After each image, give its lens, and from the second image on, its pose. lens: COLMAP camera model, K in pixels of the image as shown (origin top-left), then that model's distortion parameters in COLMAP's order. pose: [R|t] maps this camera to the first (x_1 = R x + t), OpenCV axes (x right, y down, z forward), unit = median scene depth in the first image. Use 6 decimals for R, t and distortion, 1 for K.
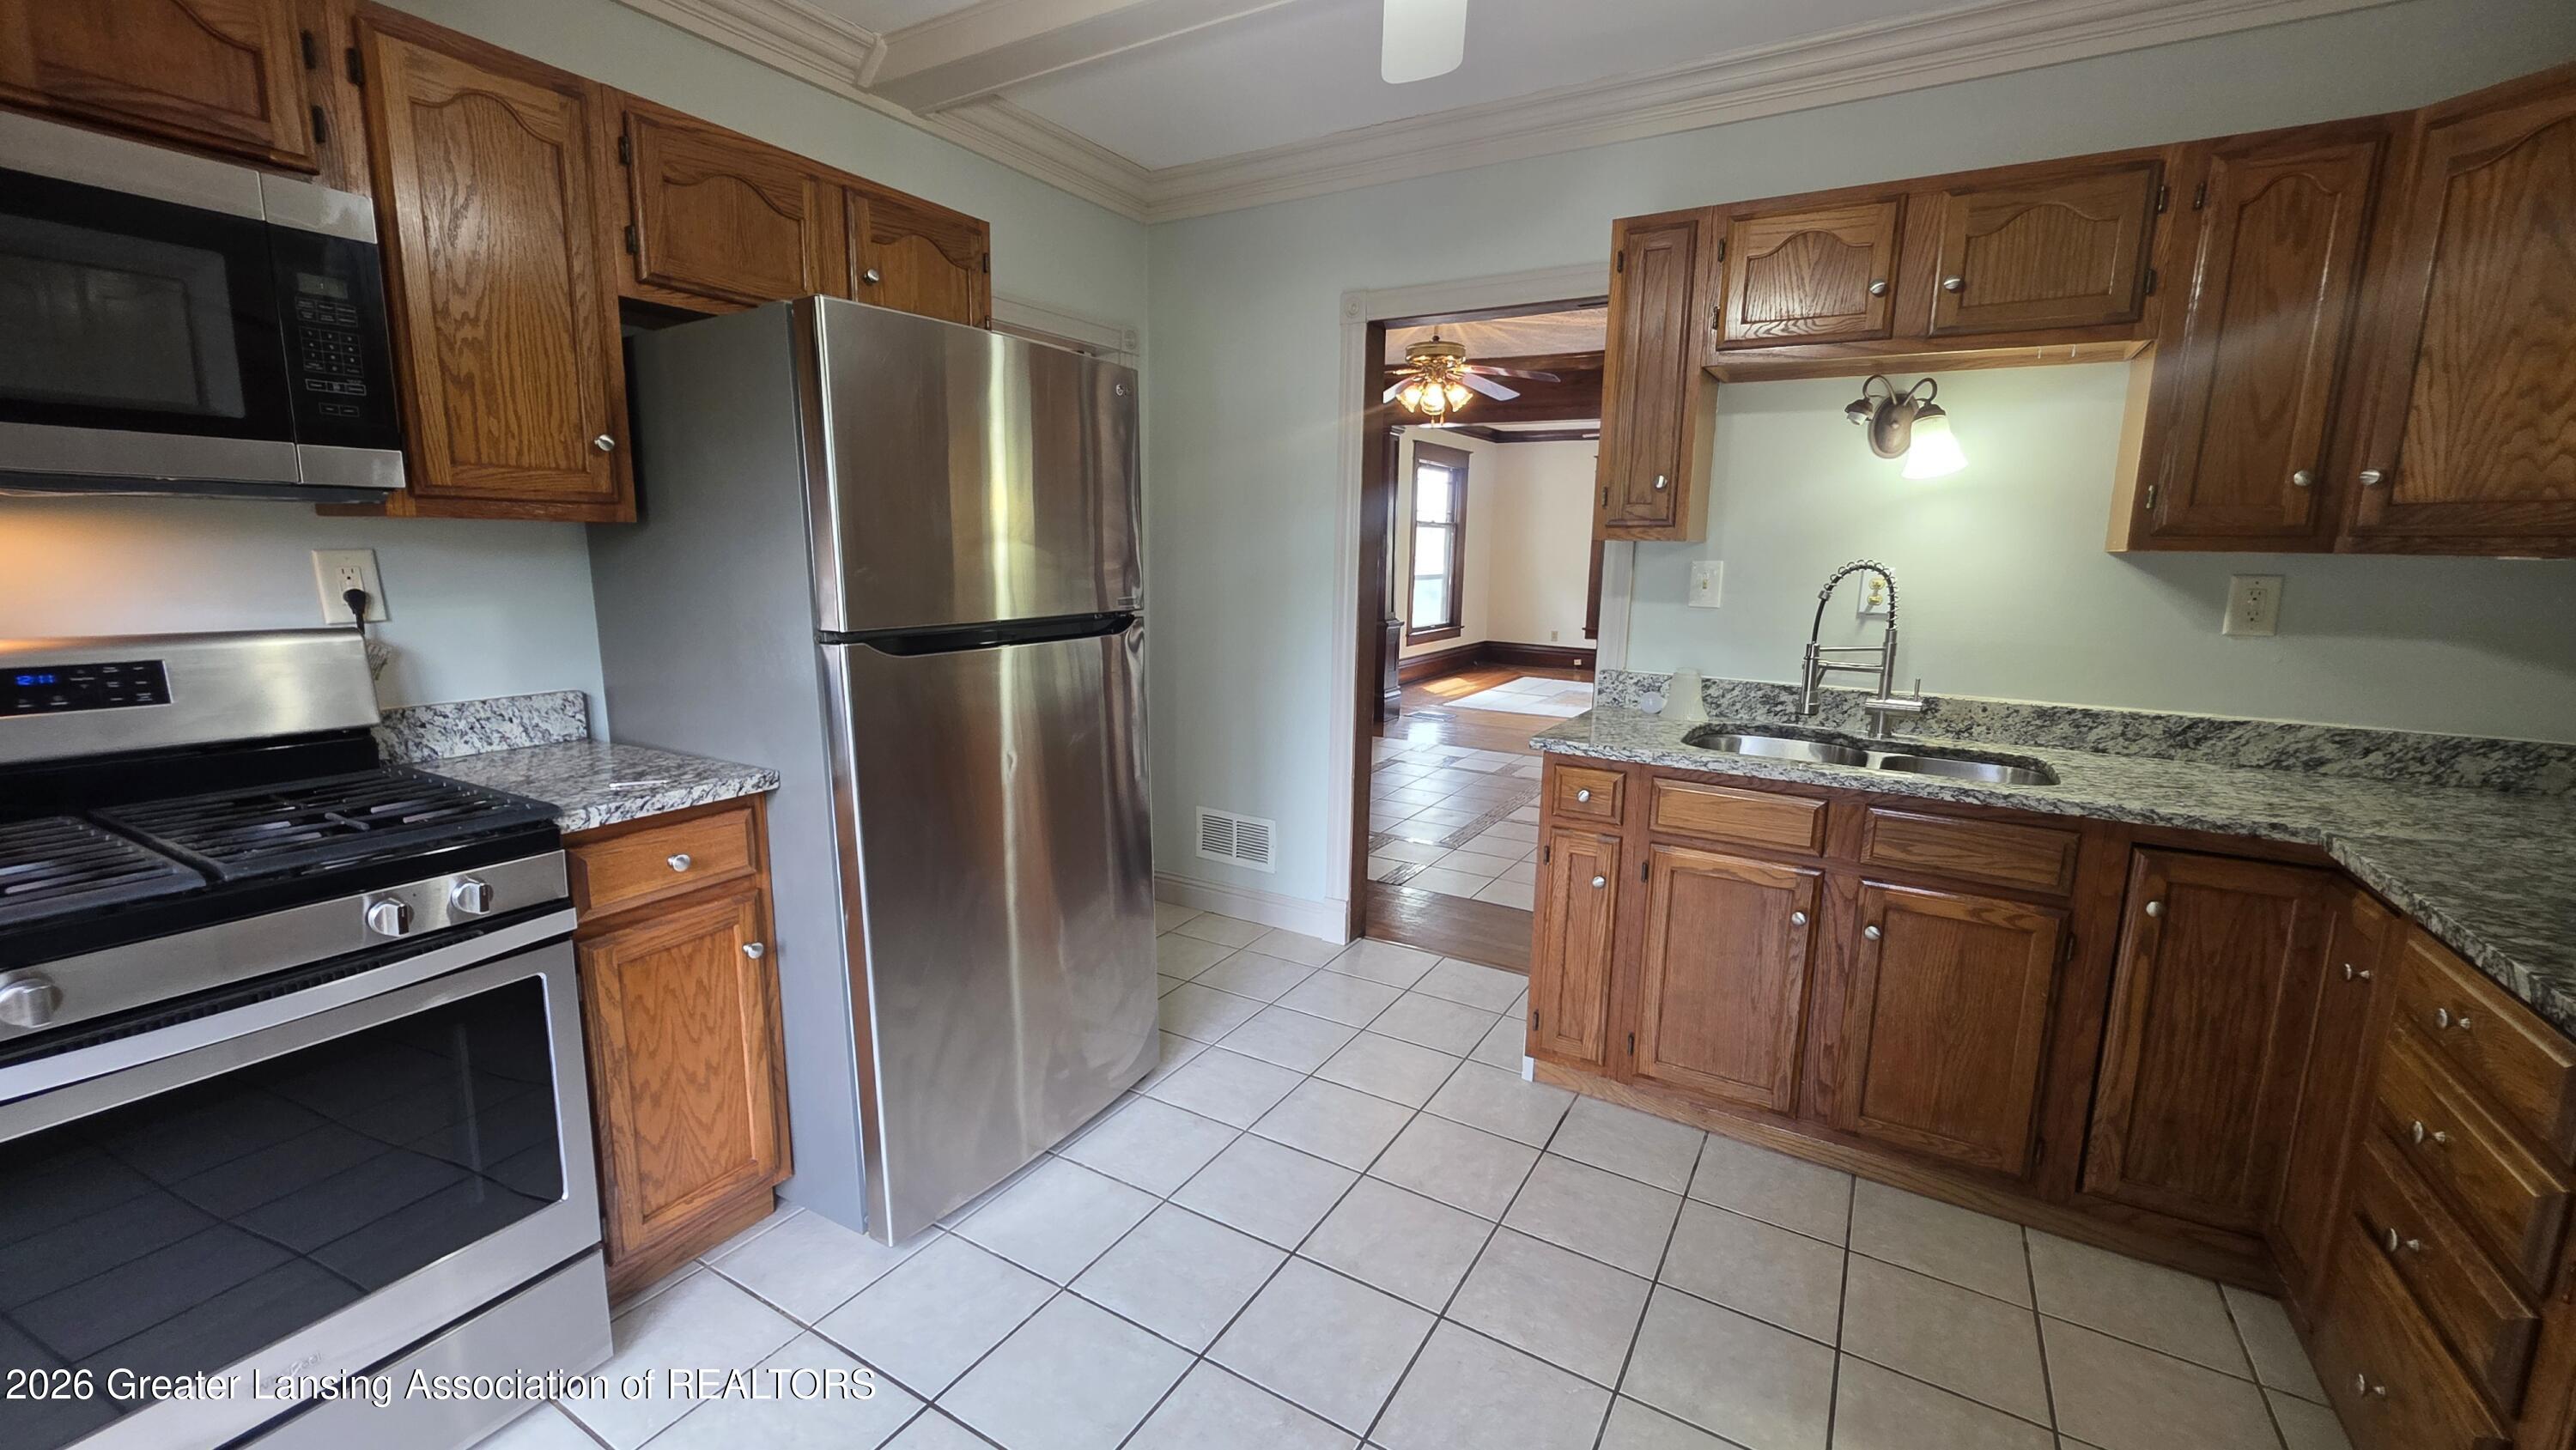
lens RADIAL K [[1036.5, 0, 1274.4], [0, 1036.5, 715.8], [0, 0, 1]] dist [0.000924, -0.000075]
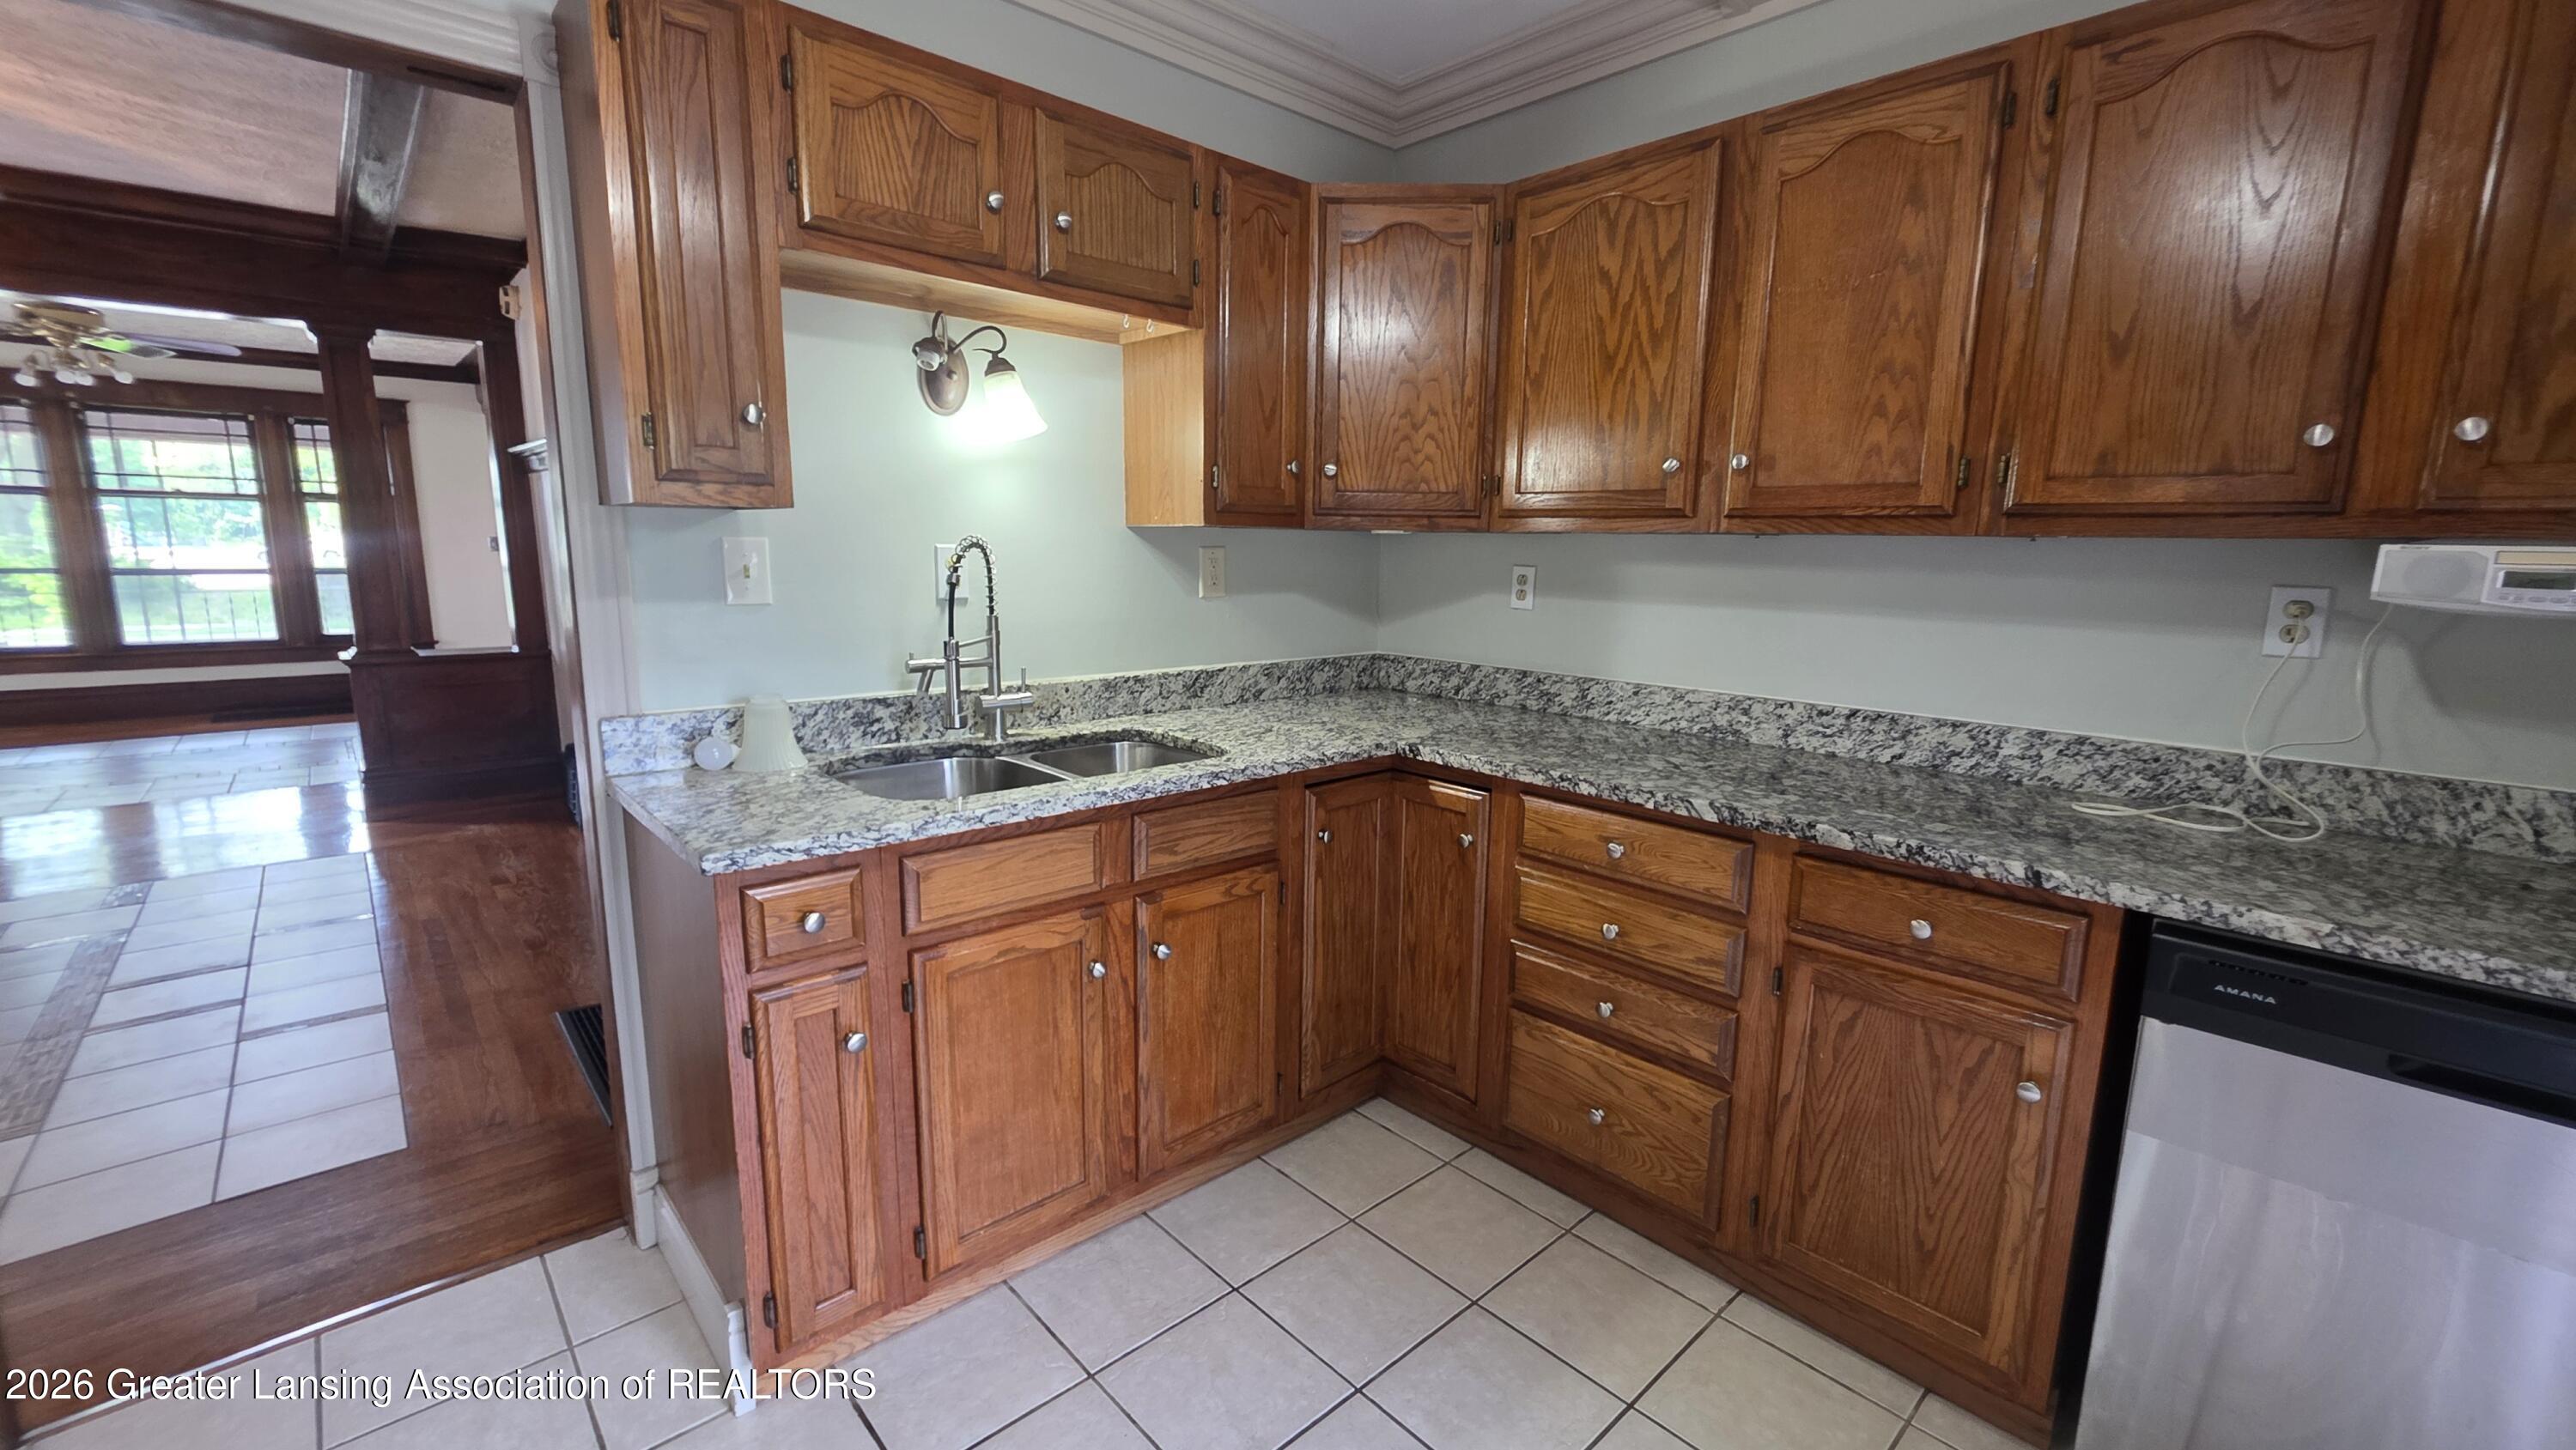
lens RADIAL K [[1036.5, 0, 1278.9], [0, 1036.5, 722.3], [0, 0, 1]] dist [0.000924, -0.000075]
pose [[0.275828, -0.175072, 0.945129, -0.209463], [0.148326, 0.979248, 0.138105, -0.094042], [-0.949694, 0.102094, 0.296072, 0.612420]]
